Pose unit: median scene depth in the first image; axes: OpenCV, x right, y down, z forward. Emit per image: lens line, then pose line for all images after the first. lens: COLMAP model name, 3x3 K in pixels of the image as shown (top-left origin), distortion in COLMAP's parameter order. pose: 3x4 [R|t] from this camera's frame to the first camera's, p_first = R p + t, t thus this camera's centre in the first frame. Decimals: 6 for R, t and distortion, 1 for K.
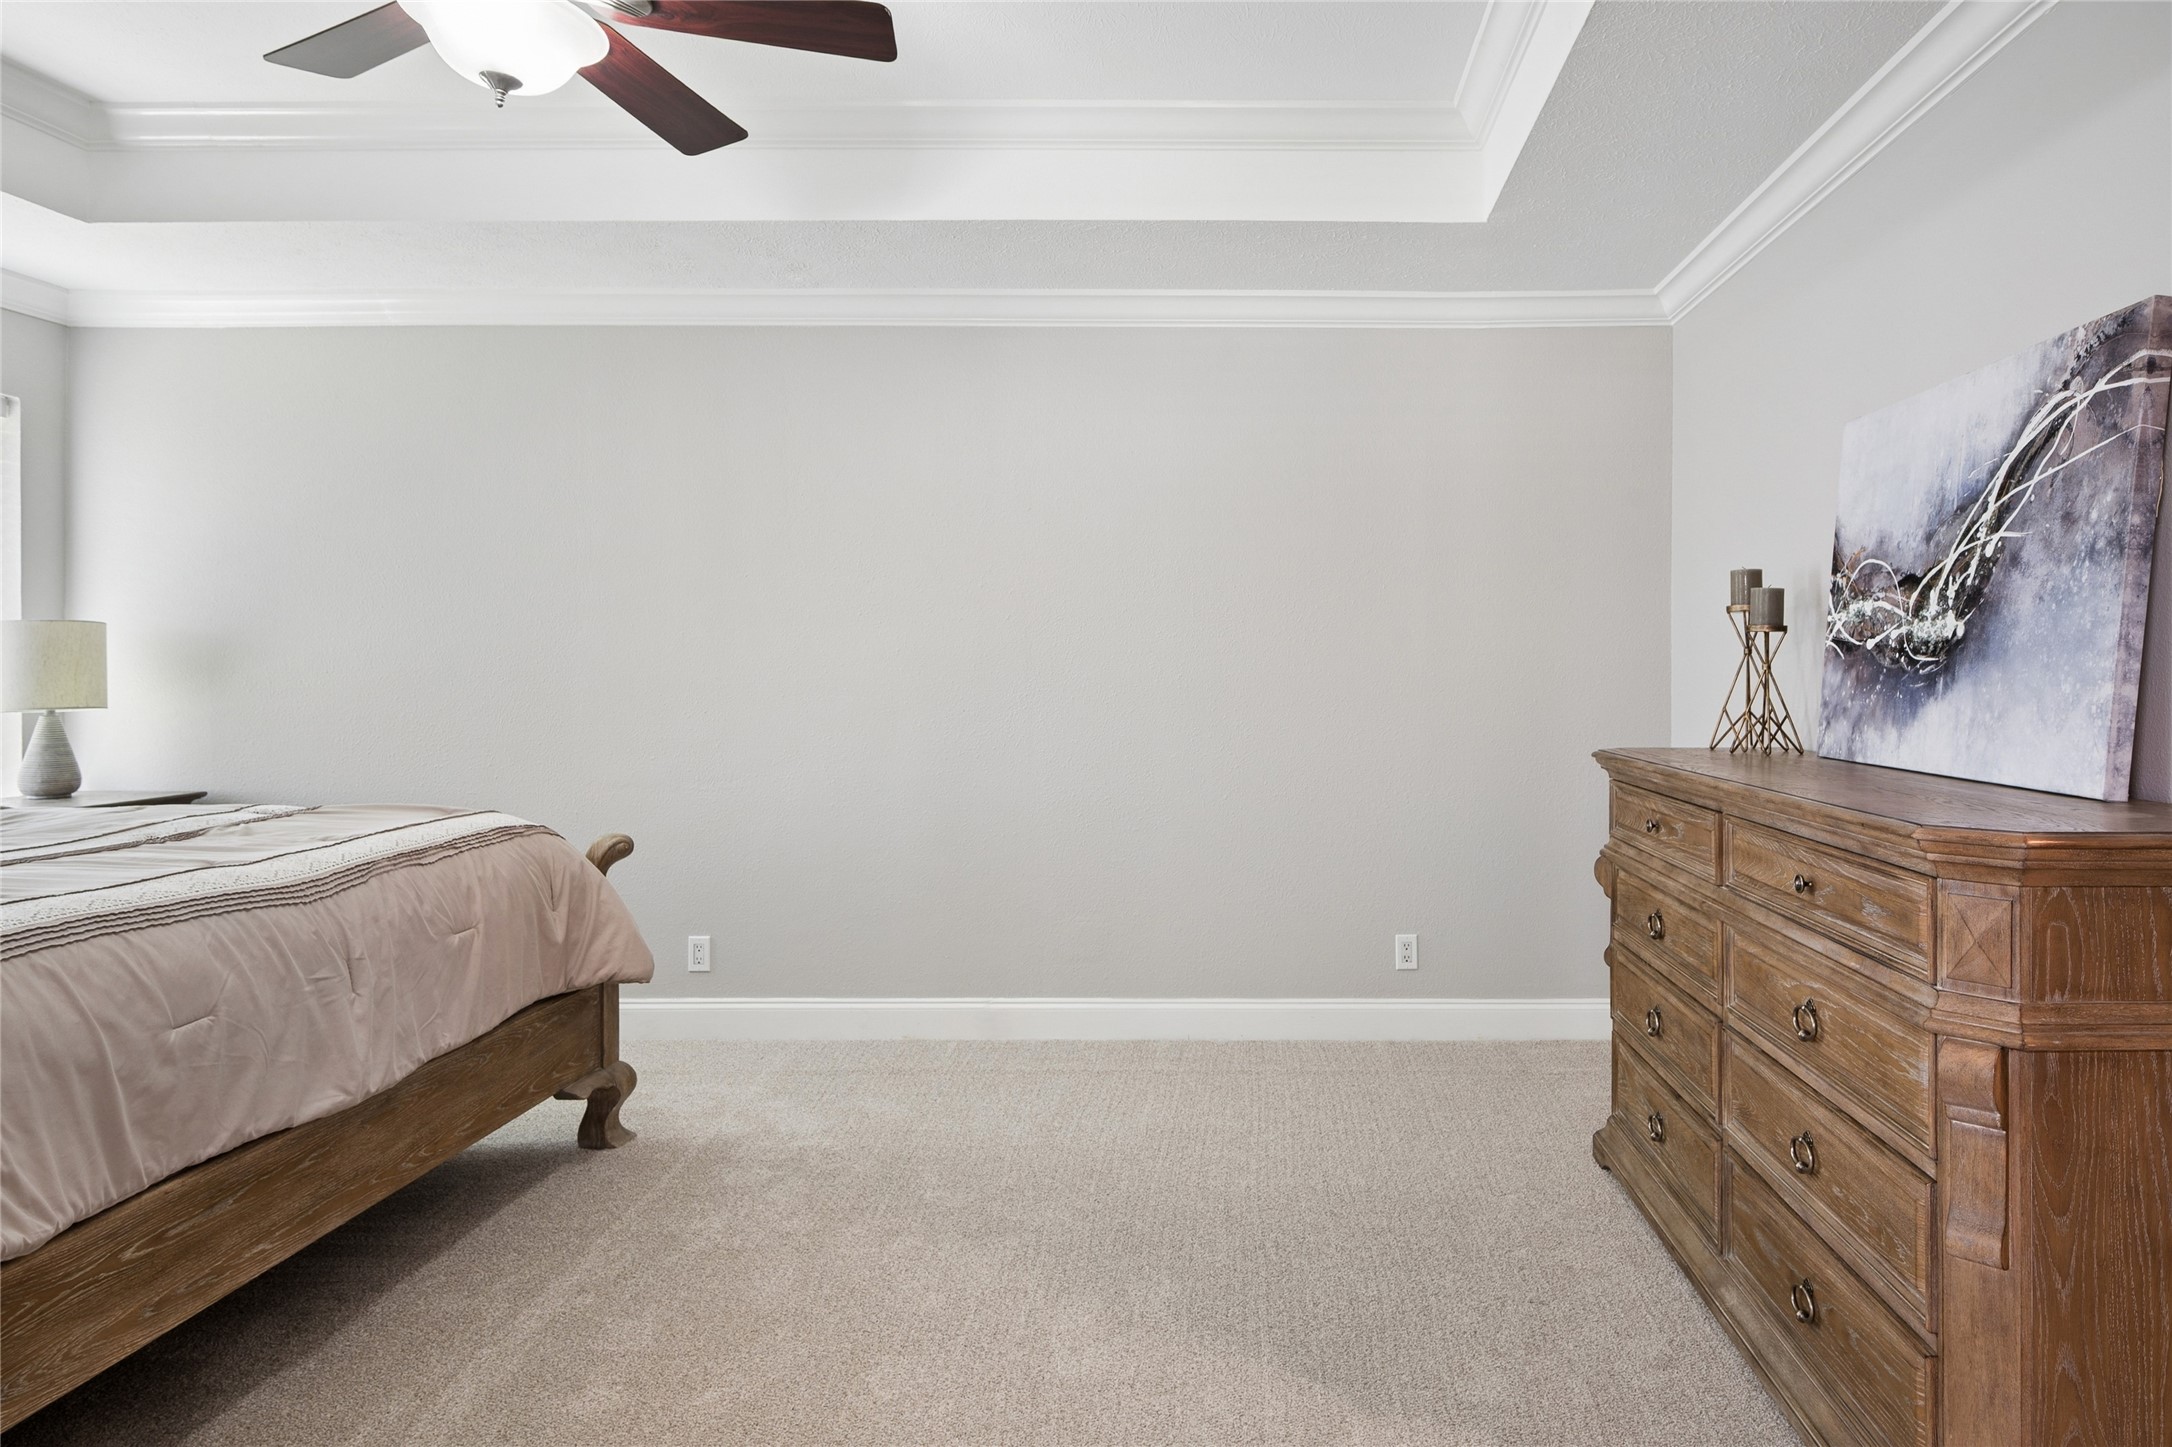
lens RADIAL K [[1446.3, 0, 1086.0], [0, 1446.3, 723.5], [0, 0, 1]] dist [0.000107, 0.002596]
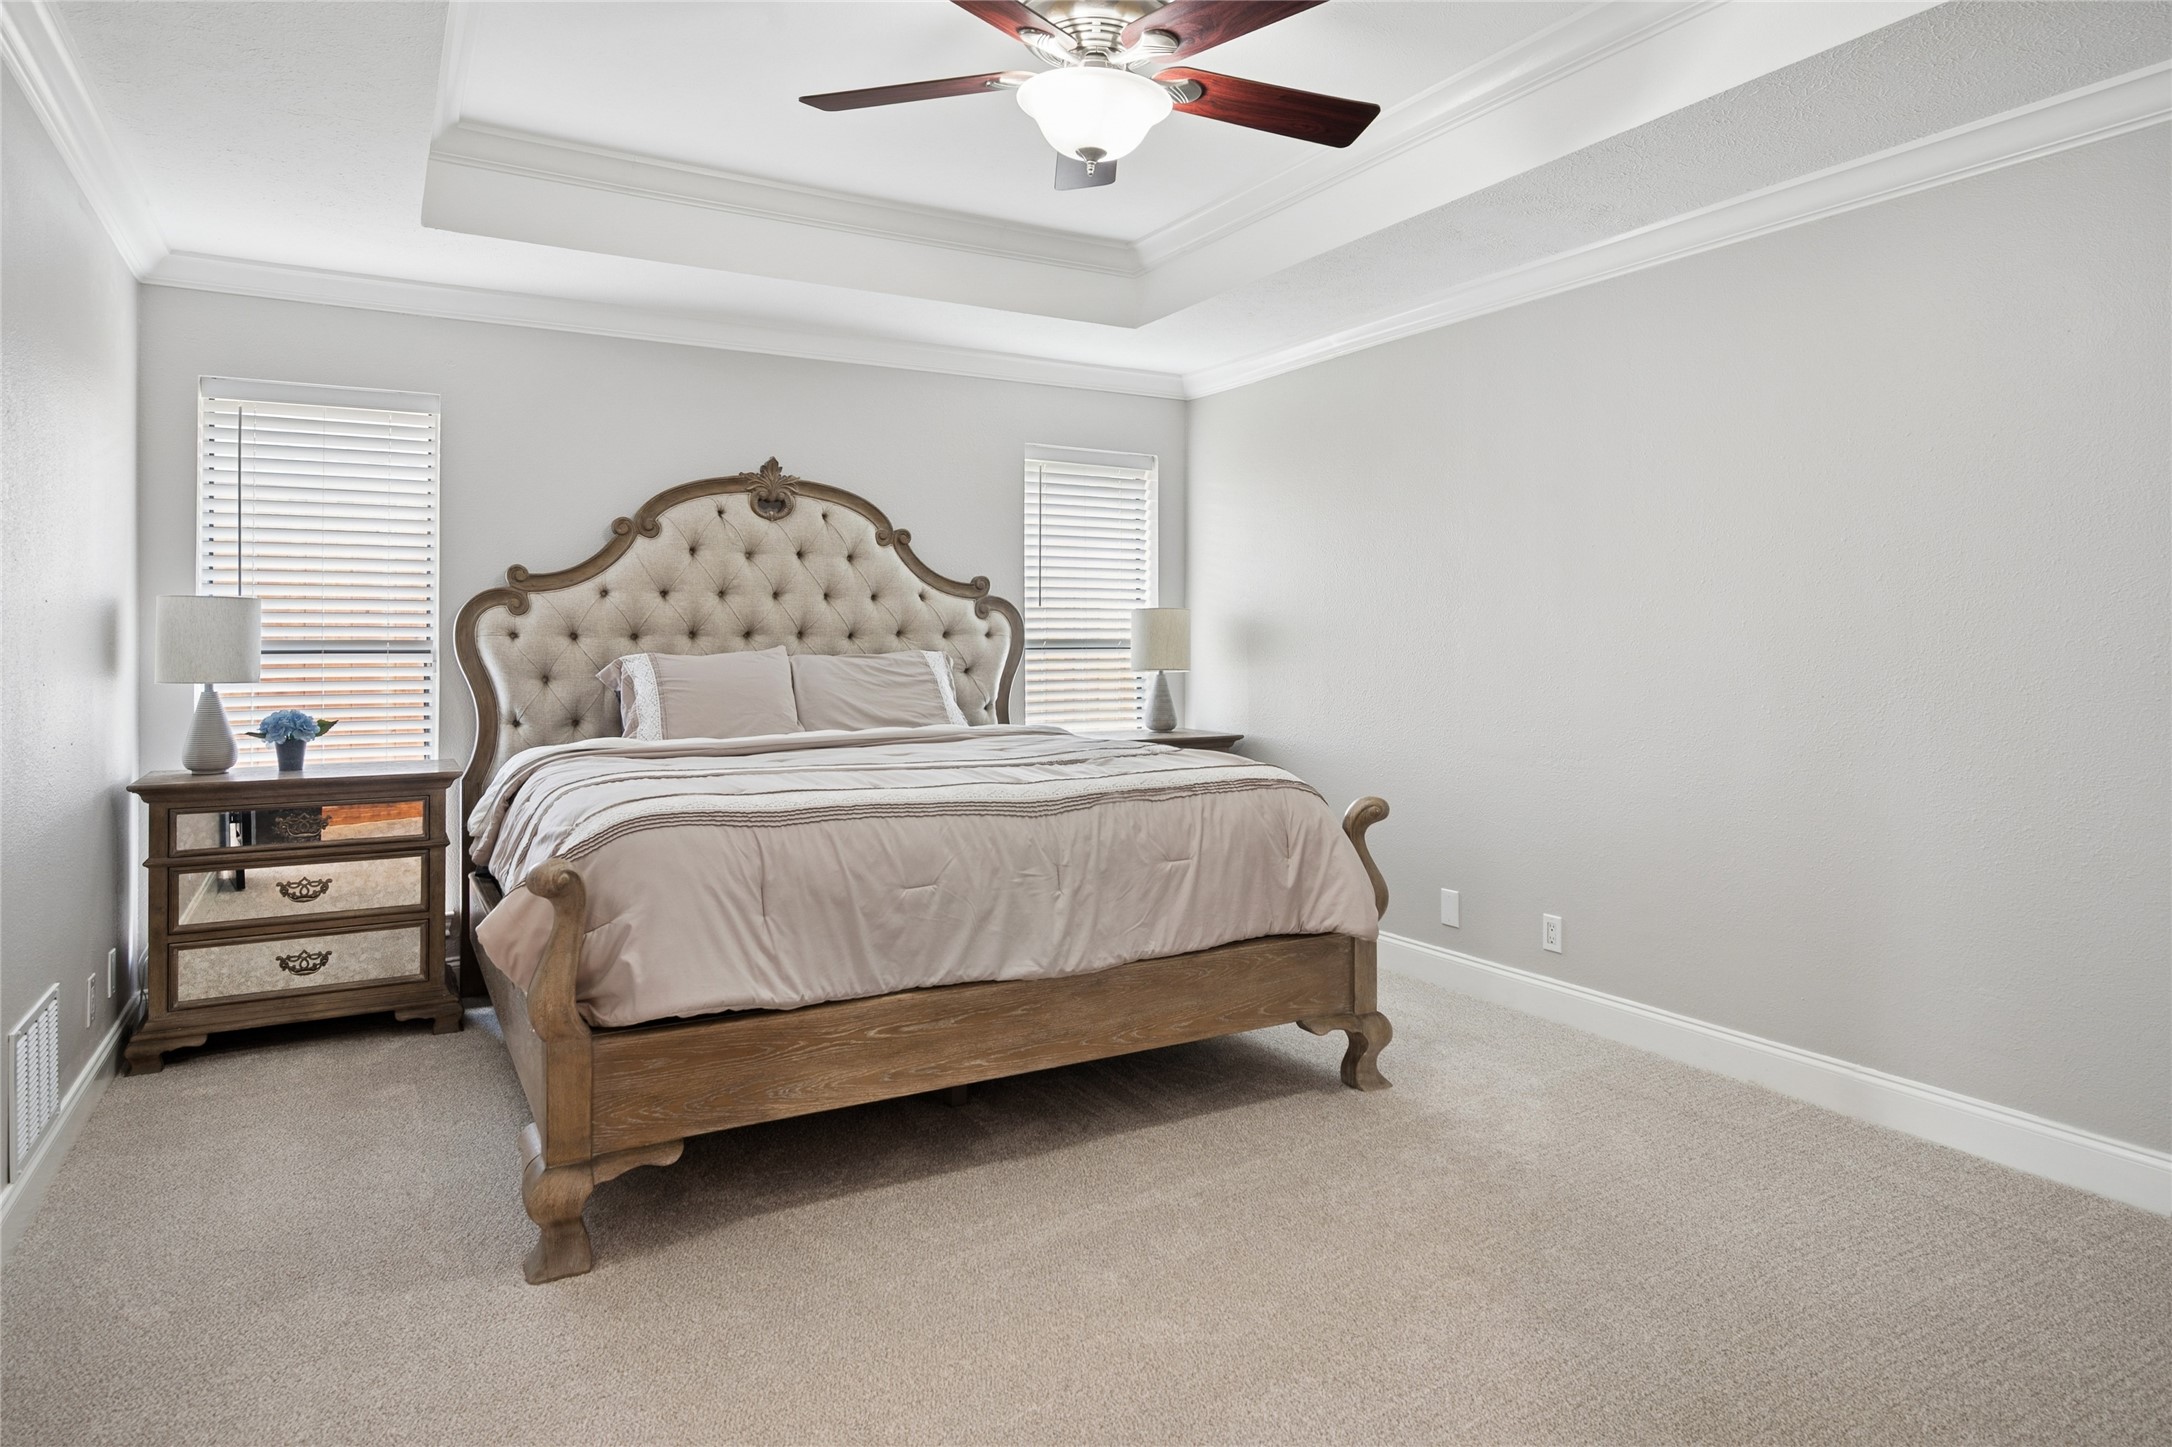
lens RADIAL K [[1262.9, 0, 1091.5], [0, 1262.9, 667.5], [0, 0, 1]] dist [-0.002488, 0.001011]
pose [[0.507871, 0.022668, -0.861135, 0.453693], [-0.038758, 0.999243, 0.003446, -0.017894], [0.860561, 0.031626, 0.508365, 0.422873]]
